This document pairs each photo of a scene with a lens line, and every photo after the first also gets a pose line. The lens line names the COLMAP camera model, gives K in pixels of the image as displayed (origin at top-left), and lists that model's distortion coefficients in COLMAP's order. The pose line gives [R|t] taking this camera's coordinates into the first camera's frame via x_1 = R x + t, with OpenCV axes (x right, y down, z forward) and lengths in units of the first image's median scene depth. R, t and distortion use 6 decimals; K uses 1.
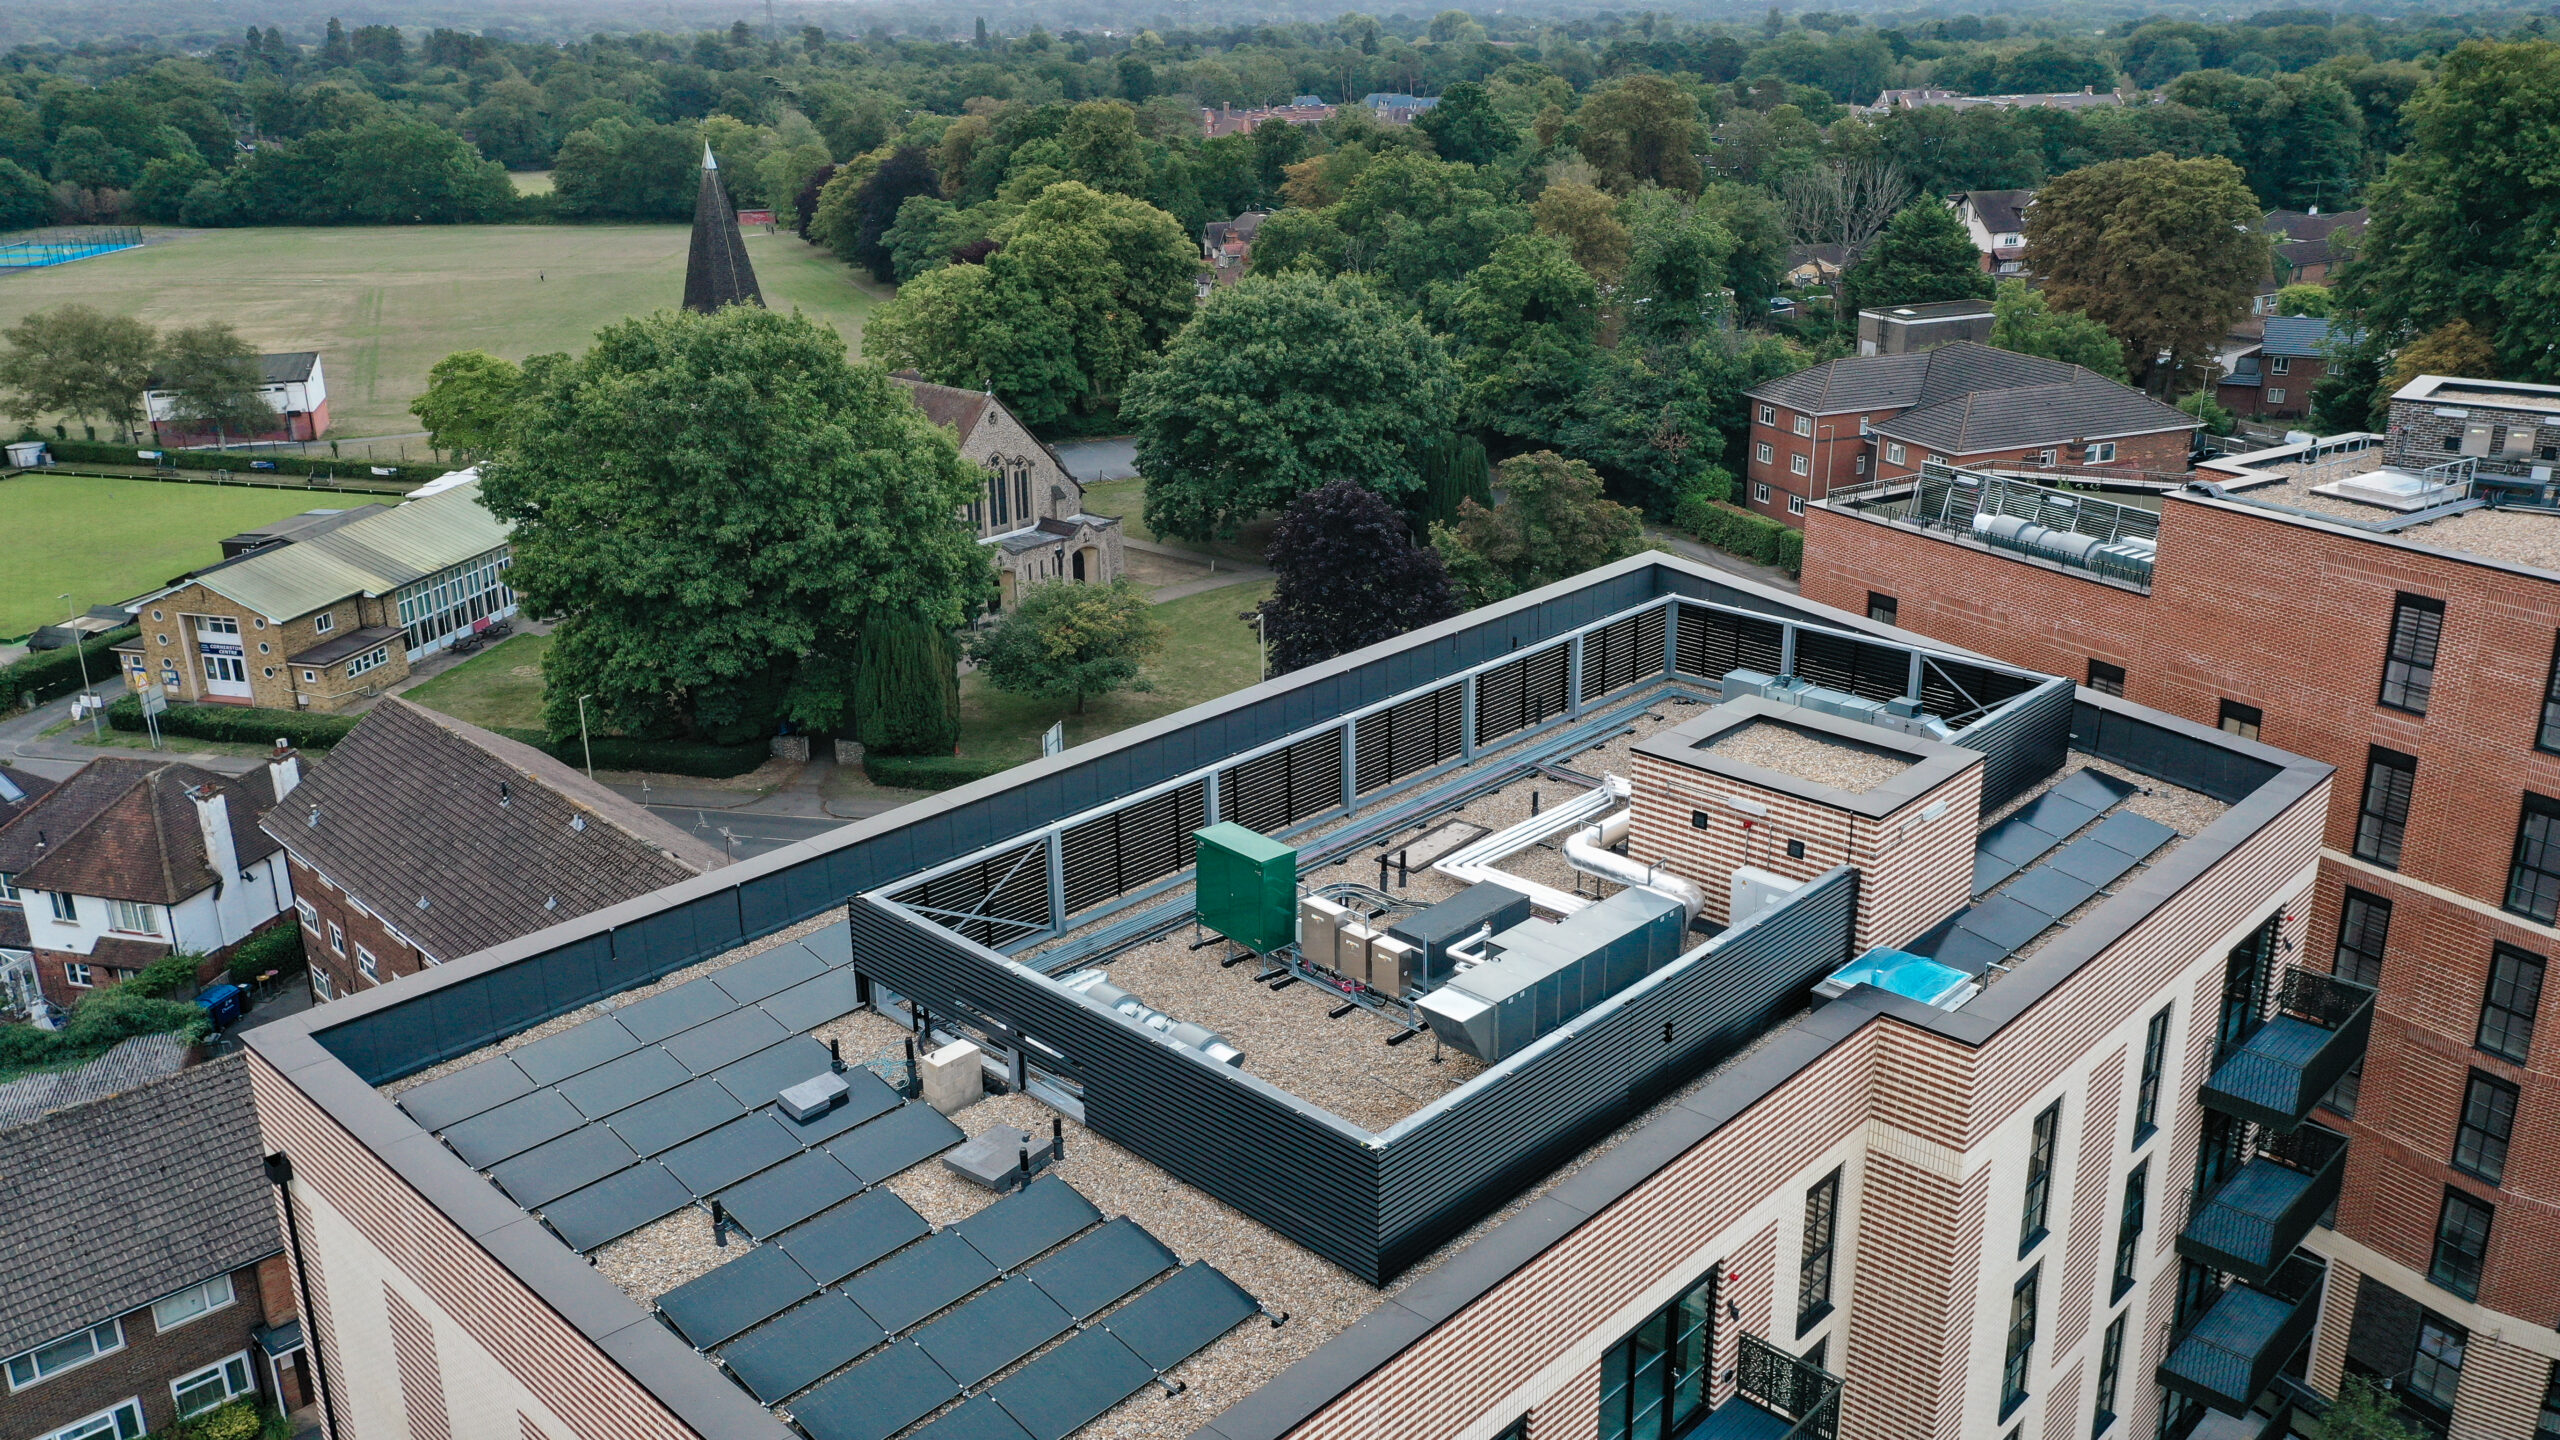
lens RADIAL K [[2015.1, 0, 1280.0], [0, 2015.1, 720.0], [0, 0, 1]] dist [0.012490, 0.002131]
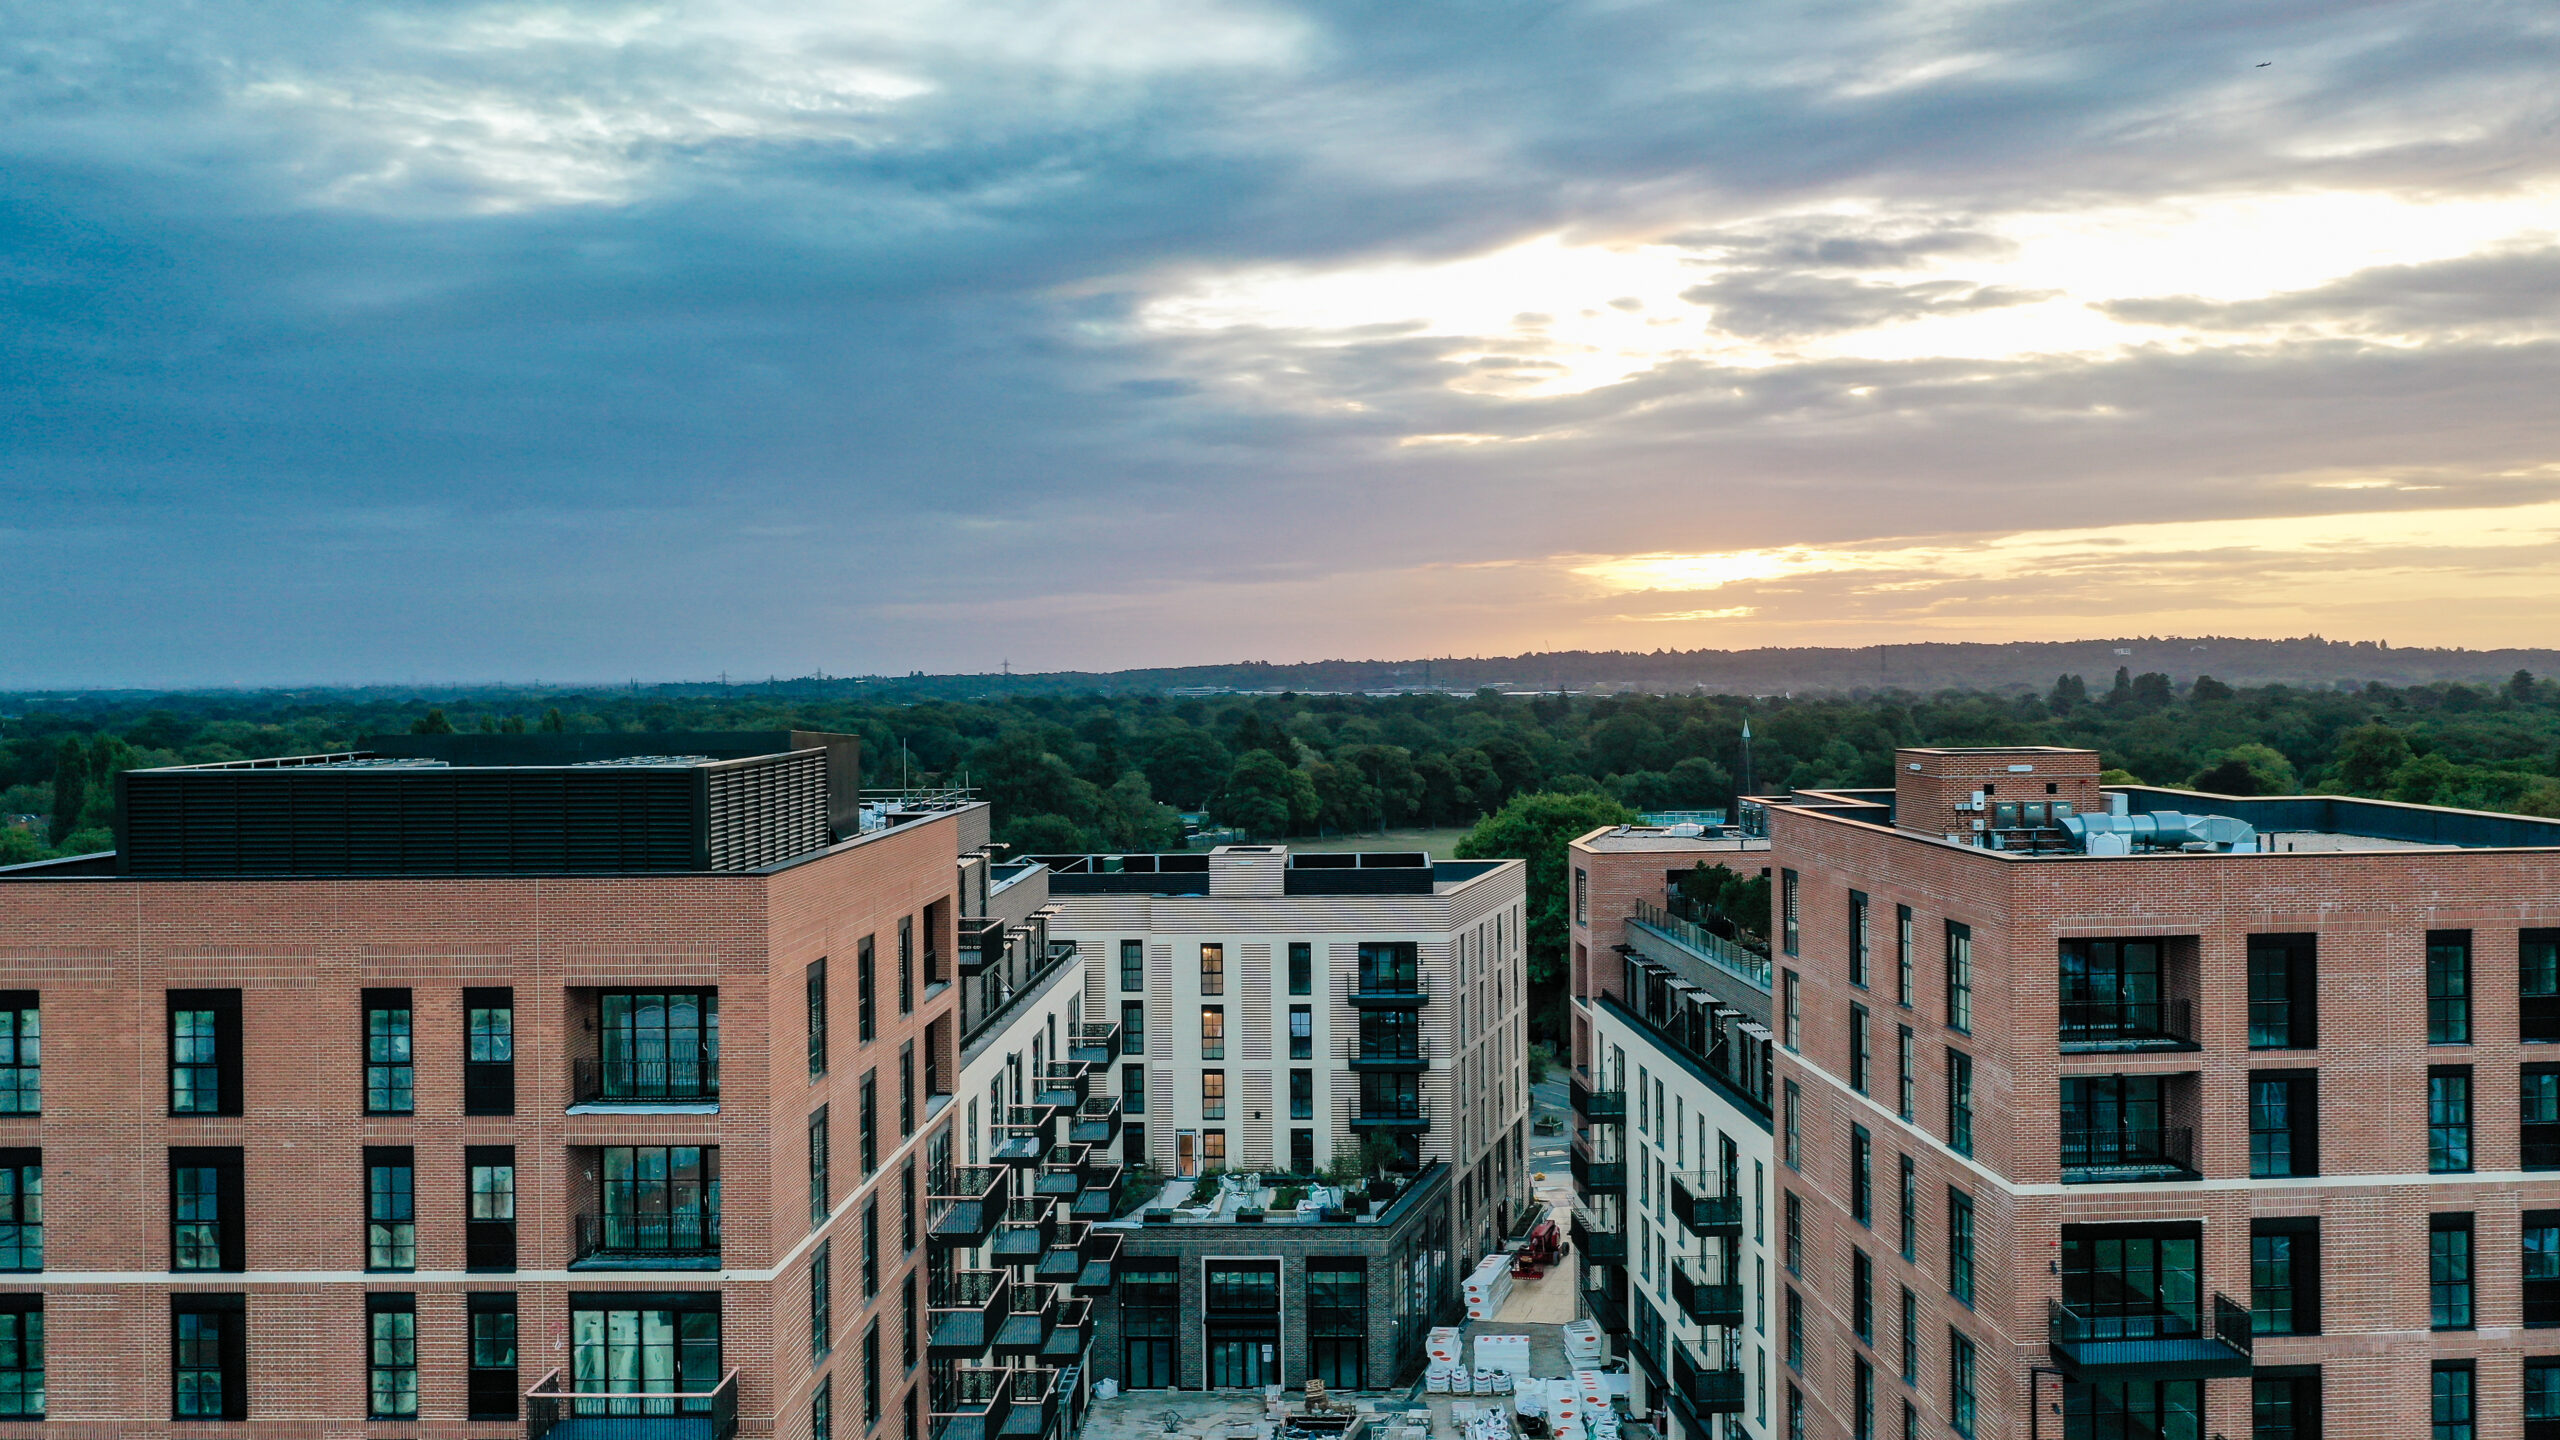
lens RADIAL K [[2102.6, 0, 1317.3], [0, 2102.6, 694.4], [0, 0, 1]] dist [0.008425, 0.004672]
pose [[0.666871, 0.013768, -0.745046, 0.546402], [-0.249881, 0.946071, -0.206180, 0.085395], [0.702027, 0.323668, 0.634348, -0.203340]]
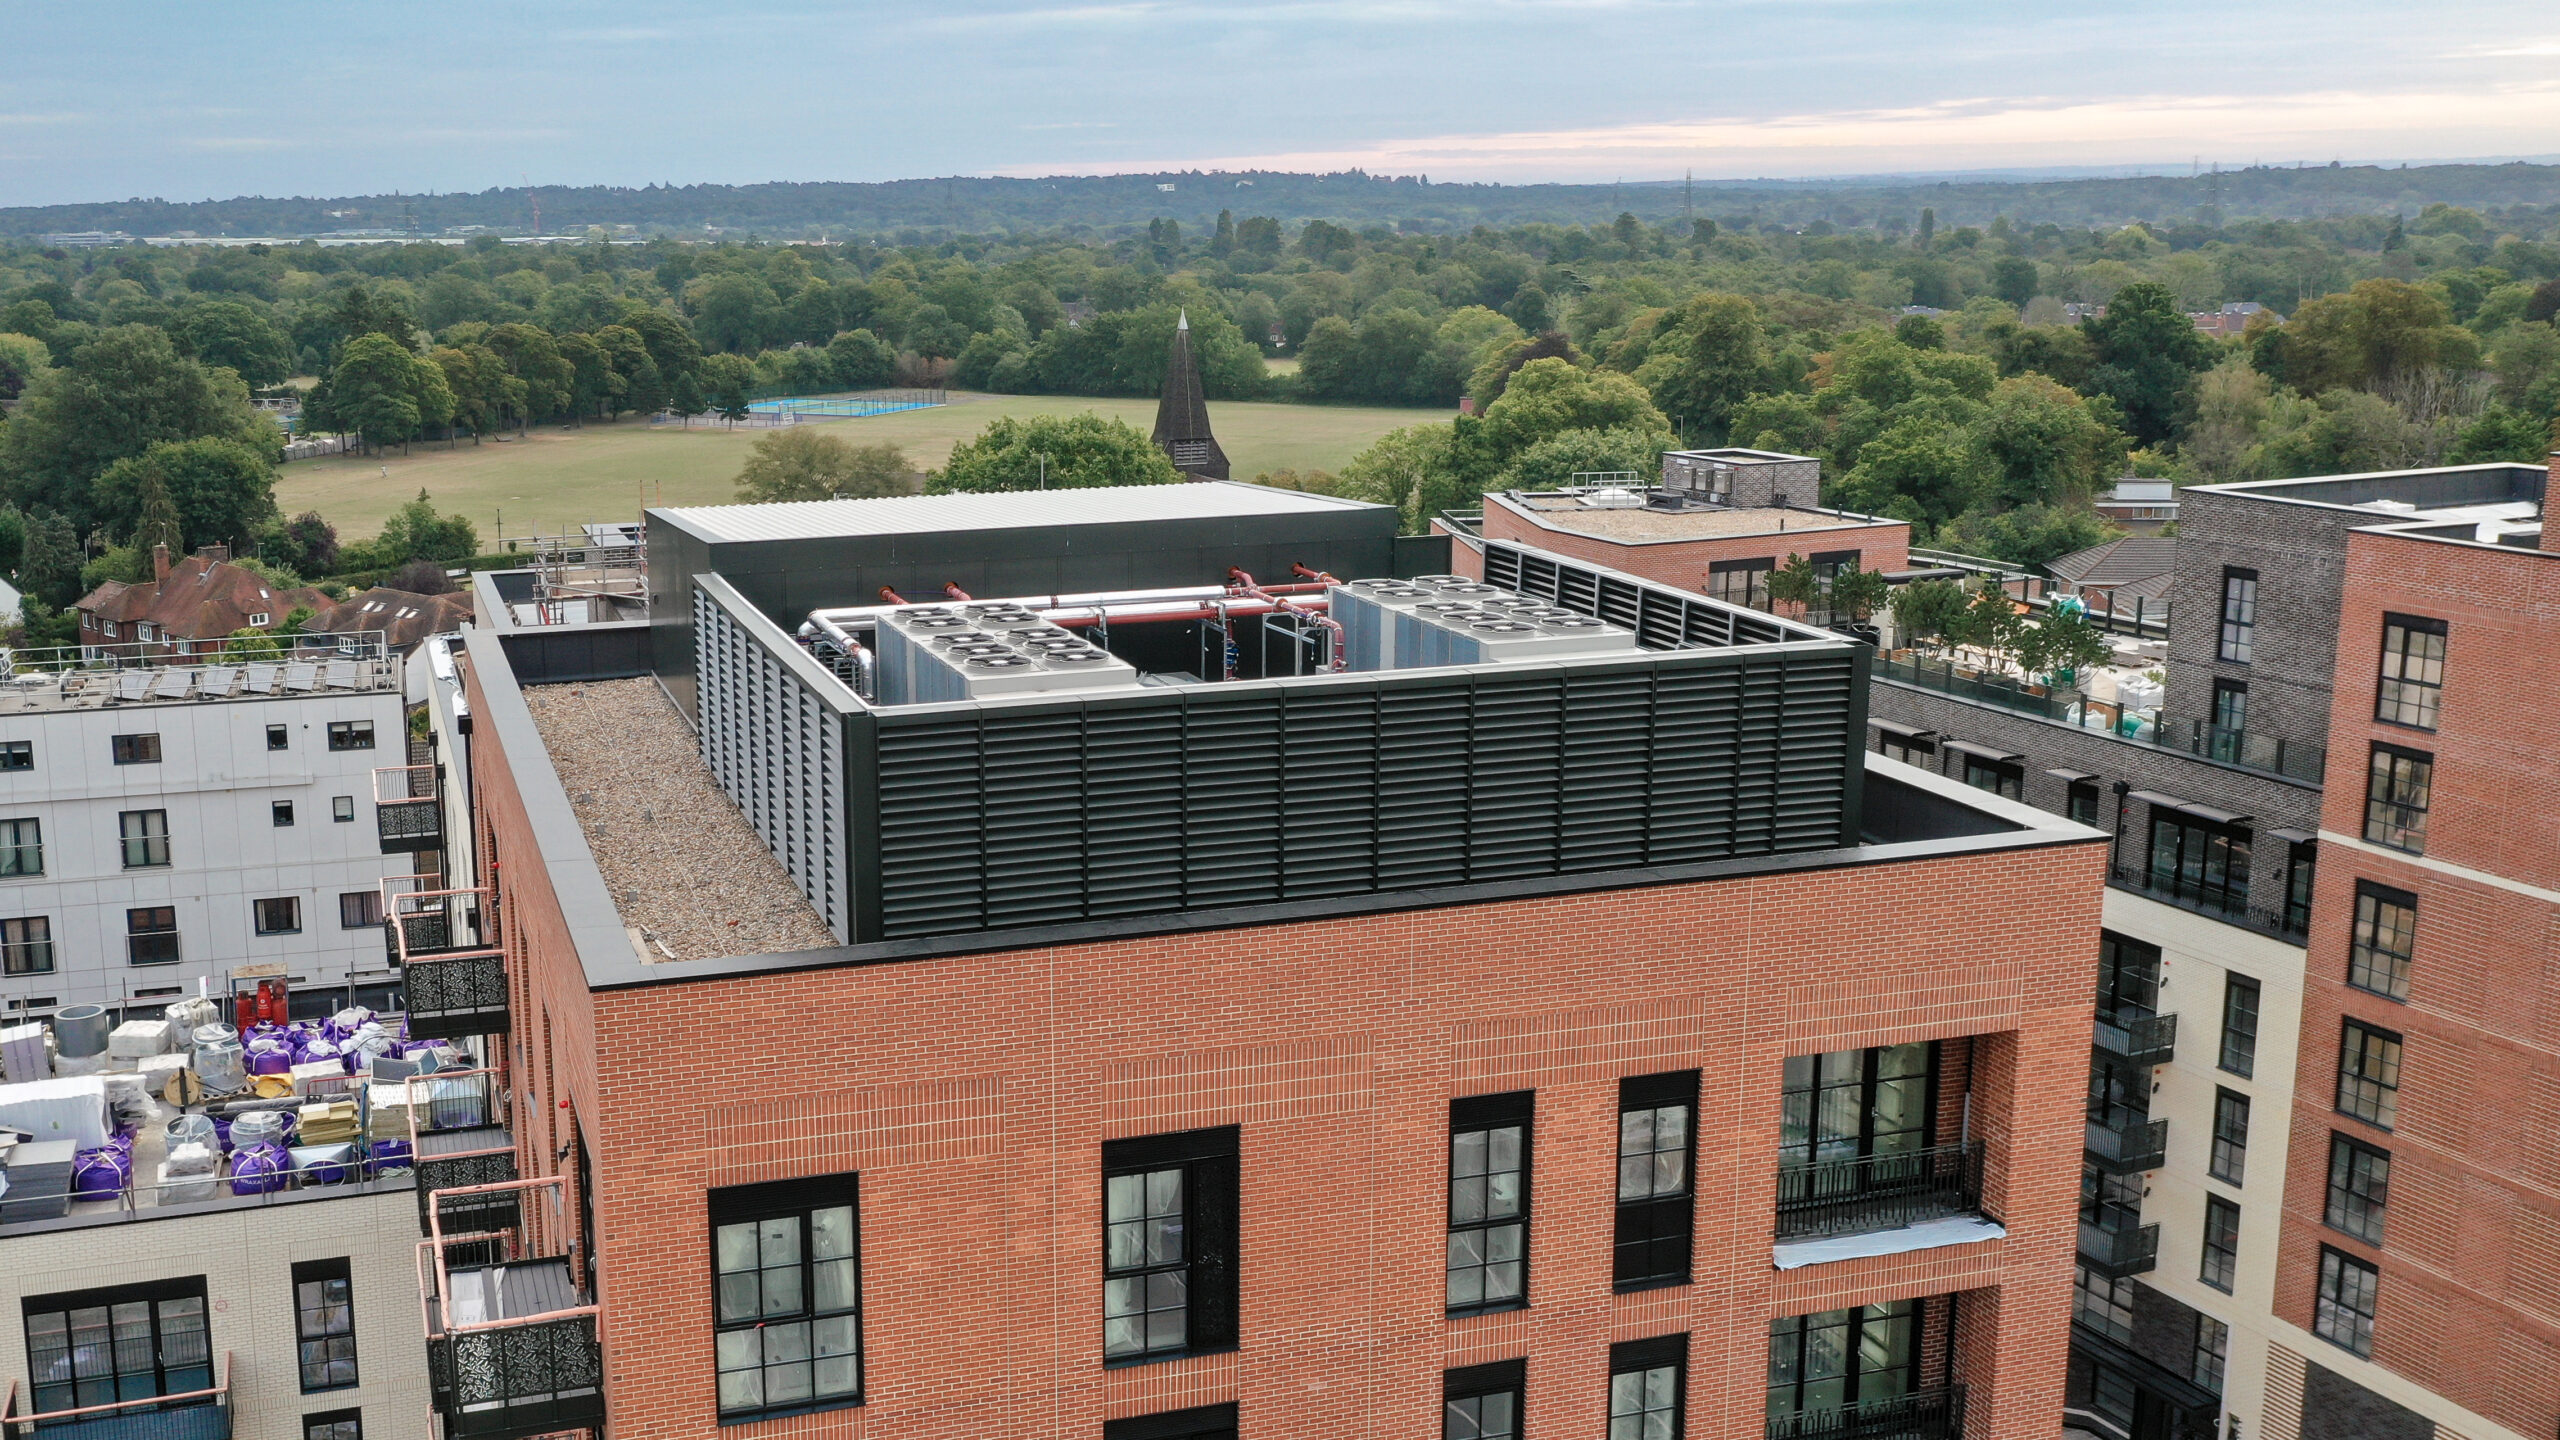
lens RADIAL K [[2427.7, 0, 1020.3], [0, 2427.7, 715.4], [0, 0, 1]] dist [0.011054, 0.004707]
pose [[0.865751, 0.106185, -0.489081, 0.318633], [-0.168143, 0.982142, -0.084405, 0.089035], [0.471384, 0.155309, 0.868145, -0.269903]]
